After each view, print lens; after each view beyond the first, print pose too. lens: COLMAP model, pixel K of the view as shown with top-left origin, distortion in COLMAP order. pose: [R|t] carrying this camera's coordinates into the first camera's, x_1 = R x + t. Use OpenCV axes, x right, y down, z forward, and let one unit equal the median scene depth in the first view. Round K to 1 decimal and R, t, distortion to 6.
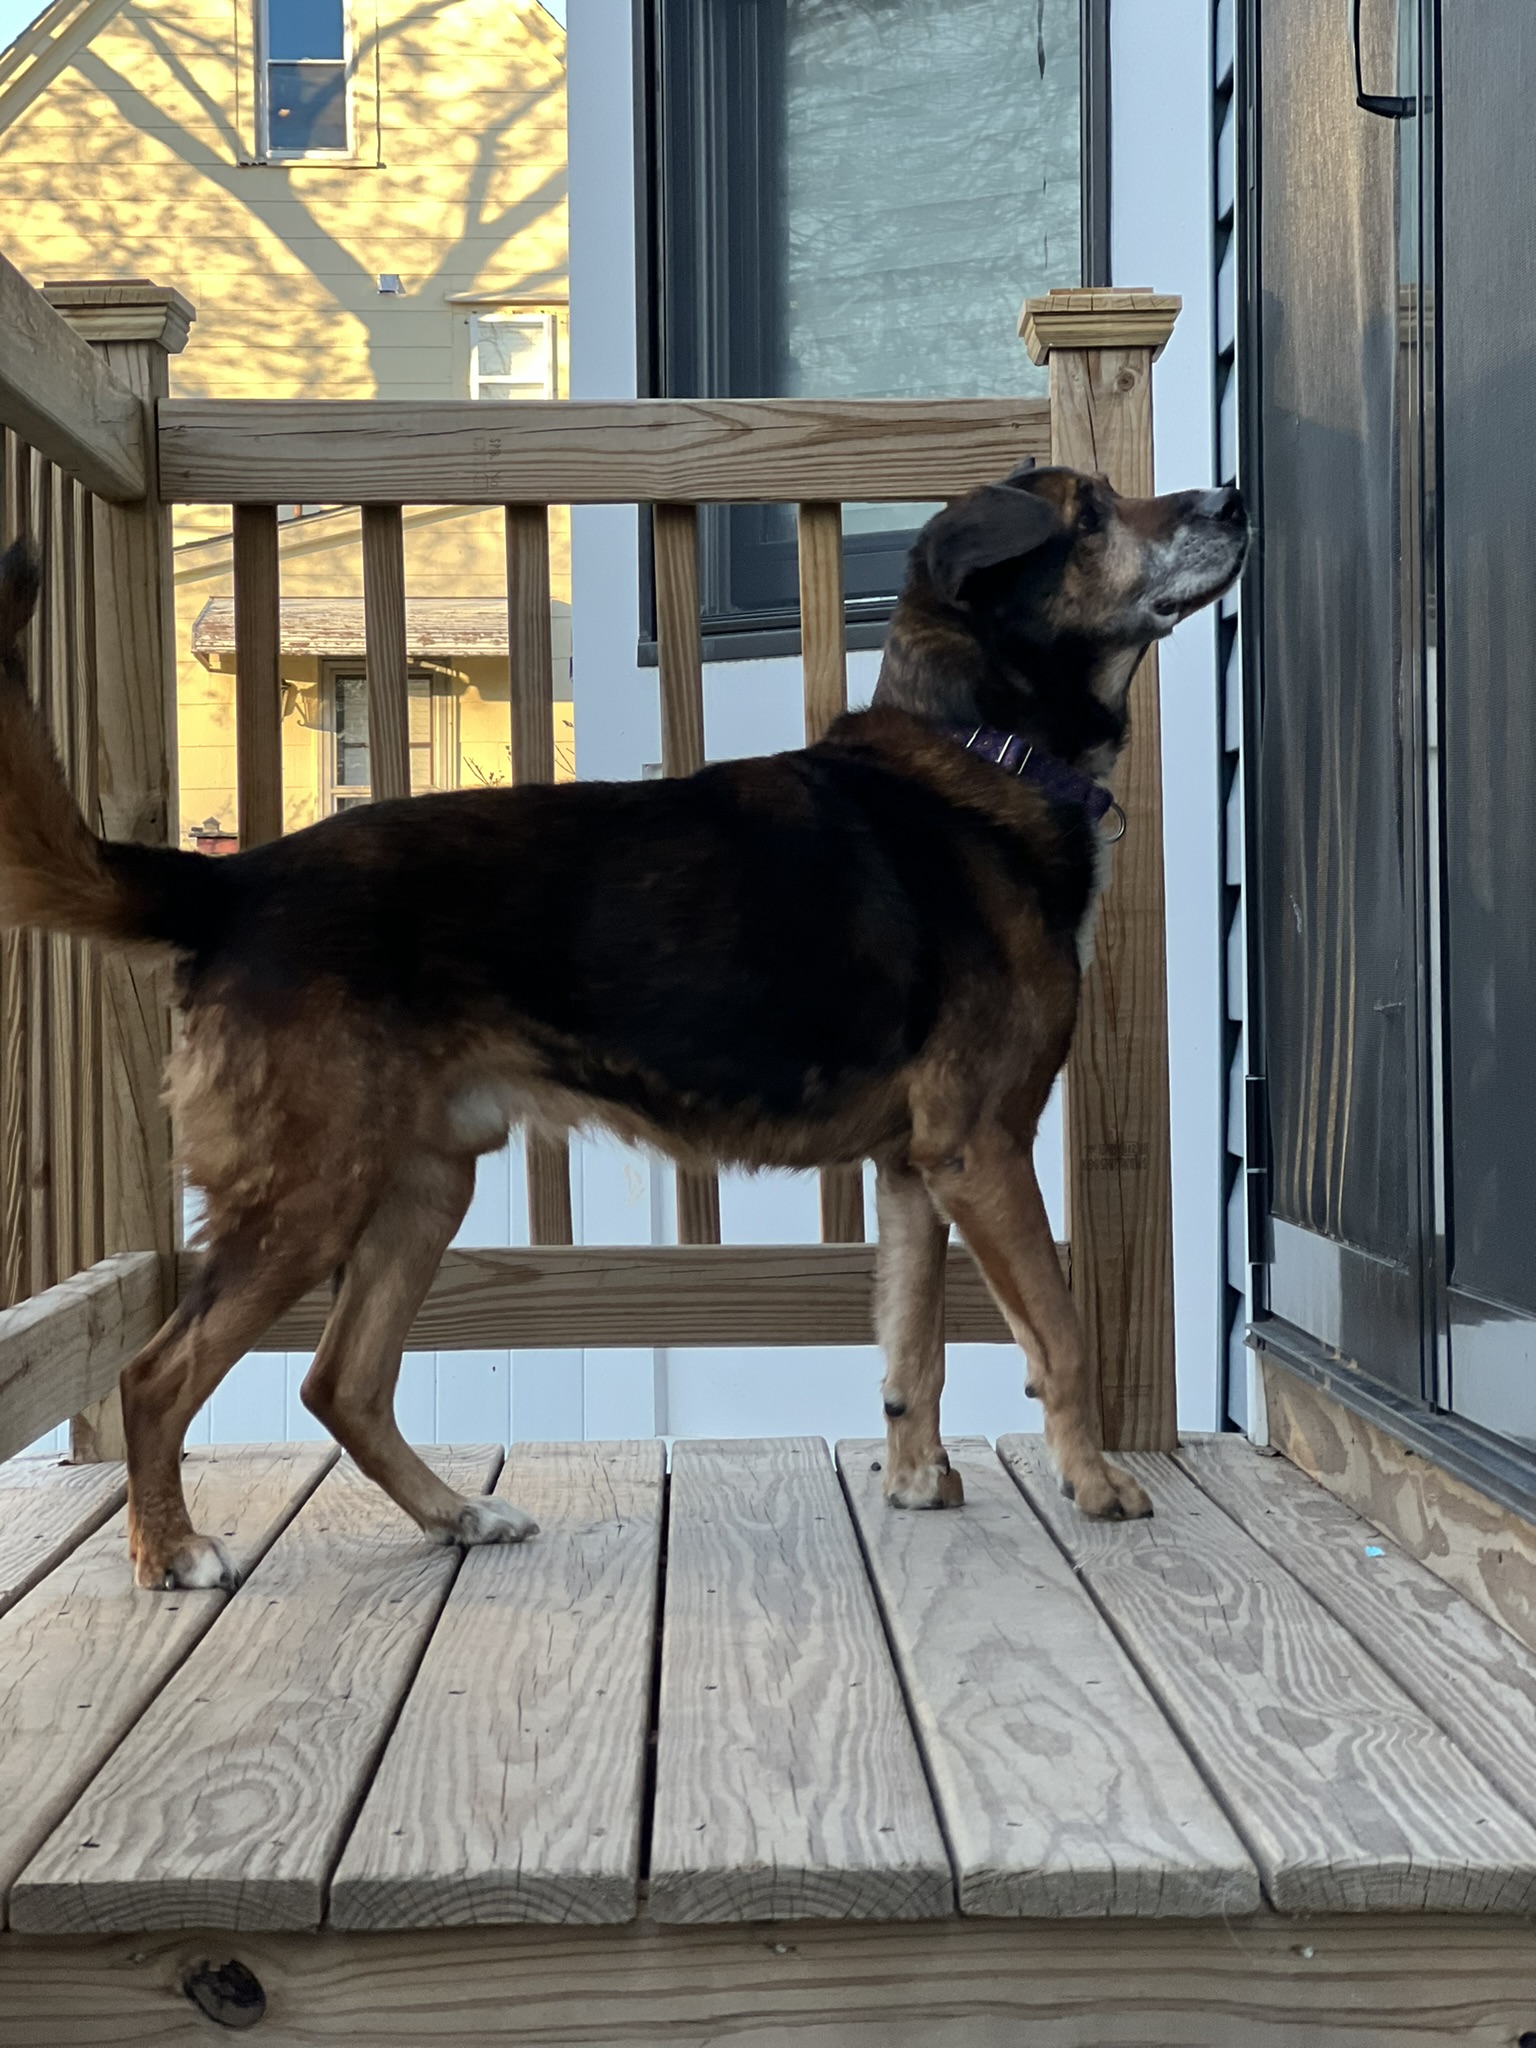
lens RADIAL K [[4584.1, 0, 882.2], [0, 4584.1, 1024.3], [0, 0, 1]] dist [0.019362, 0.861112]
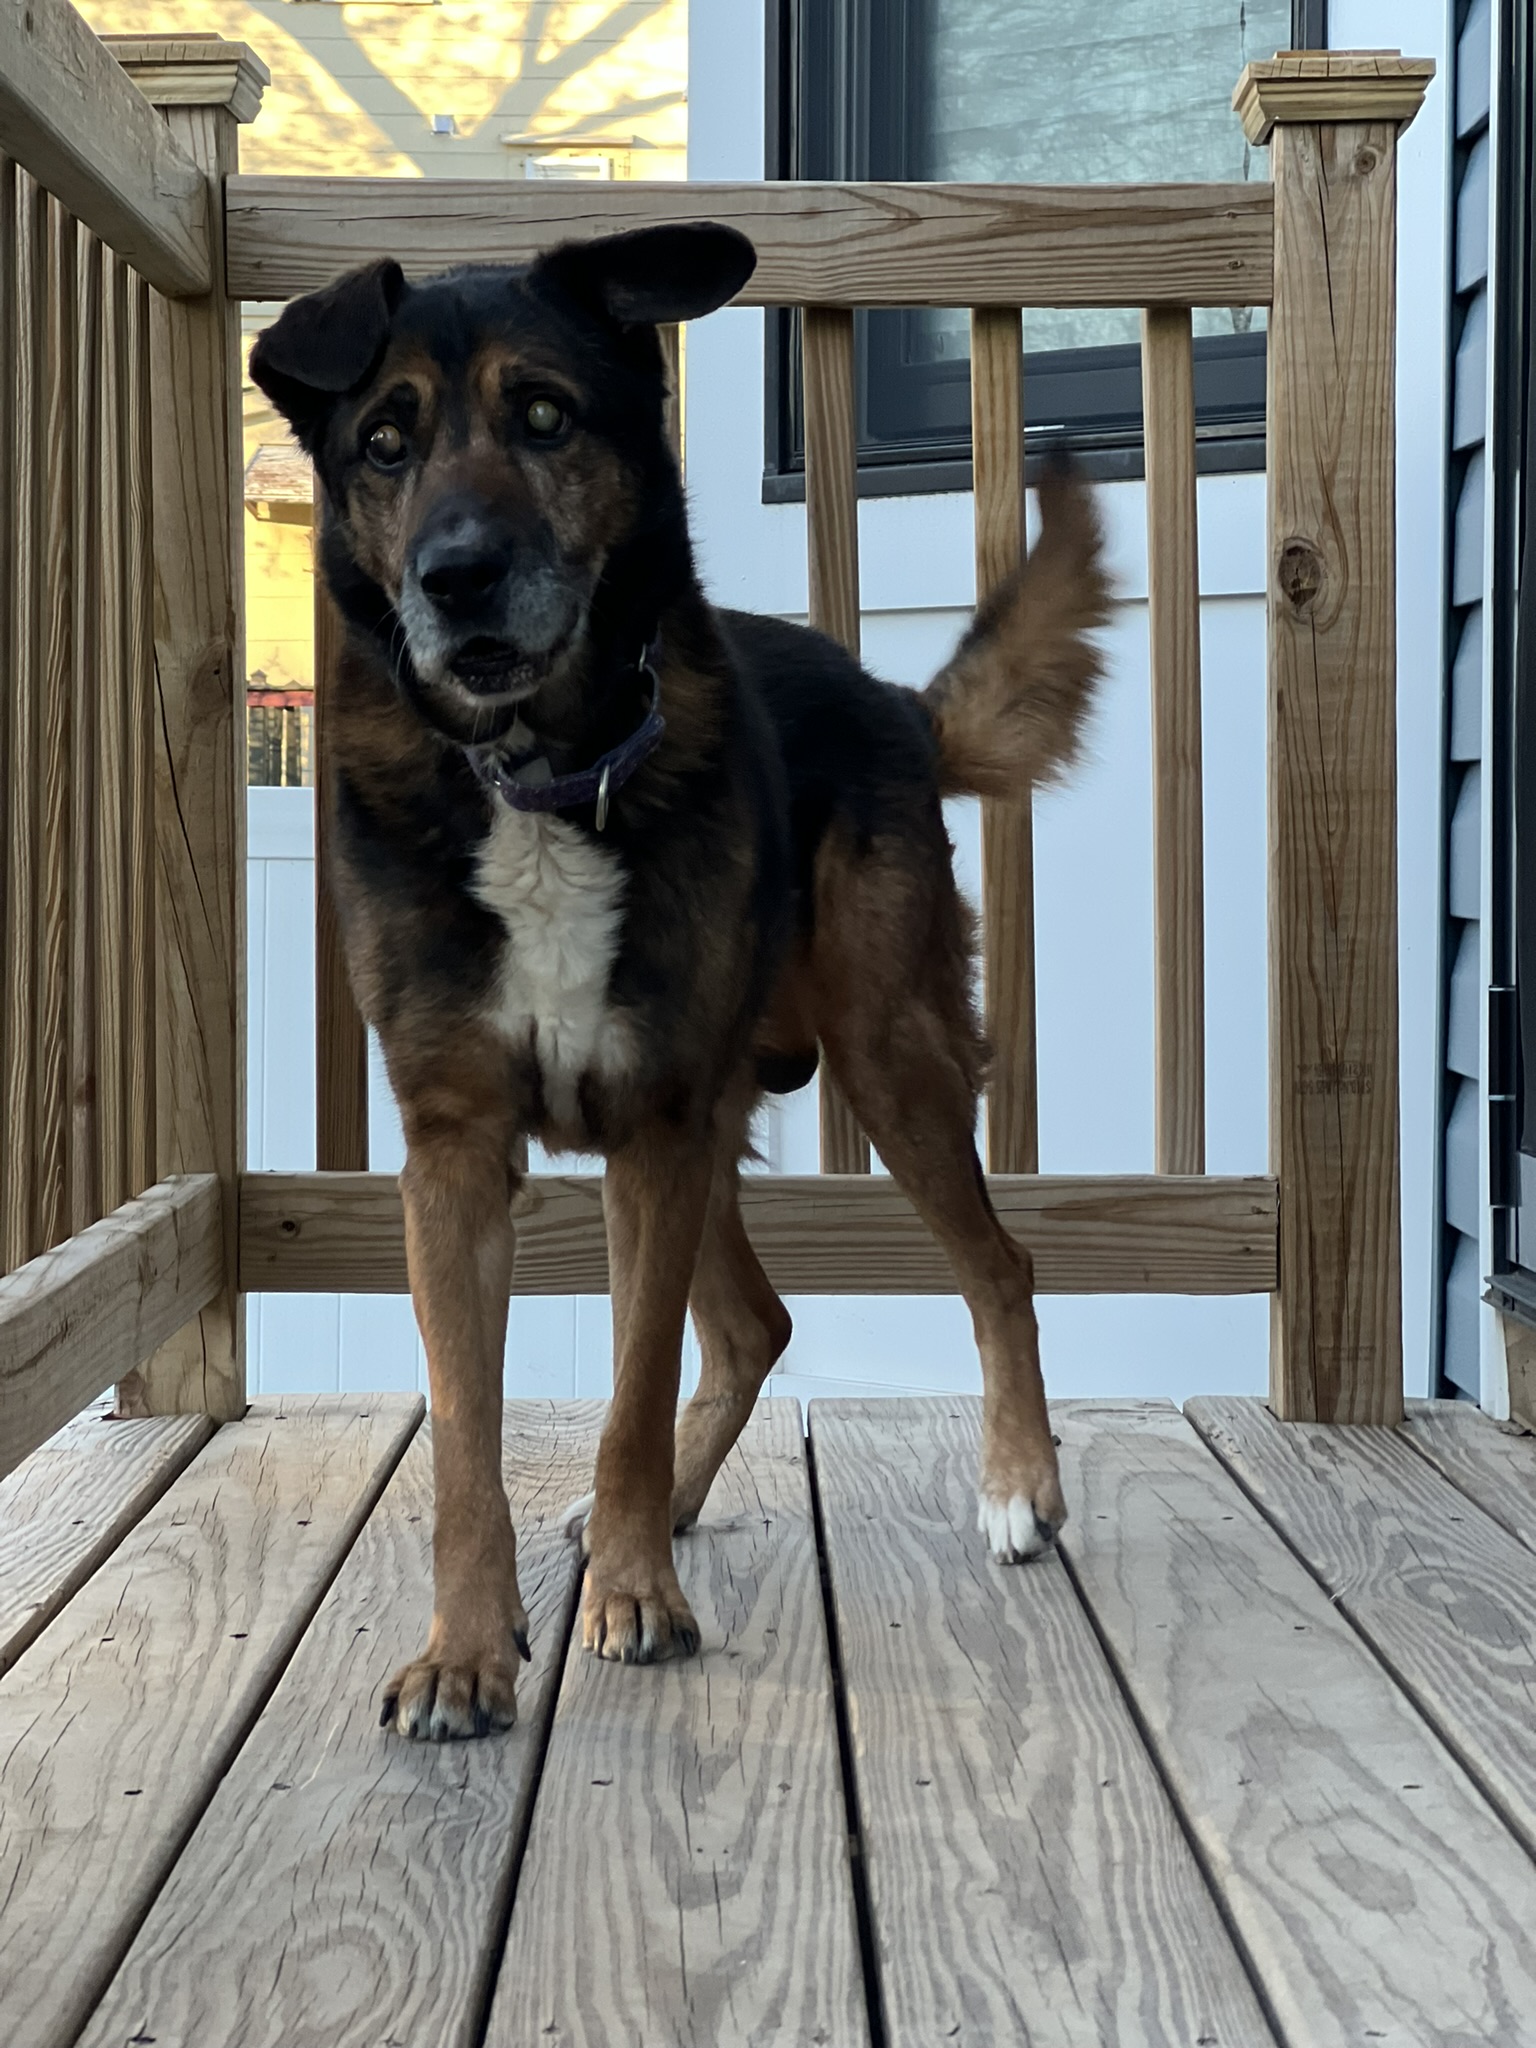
lens RADIAL K [[4624.2, 0, 768.0], [0, 4624.2, 1024.0], [0, 0, 1]] dist [0.098246, 0.278535]
pose [[0.999324, 0.012483, -0.034574, -0.027041], [-0.011446, 0.999483, 0.030038, -0.006600], [0.034931, -0.029622, 0.998951, 0.147003]]
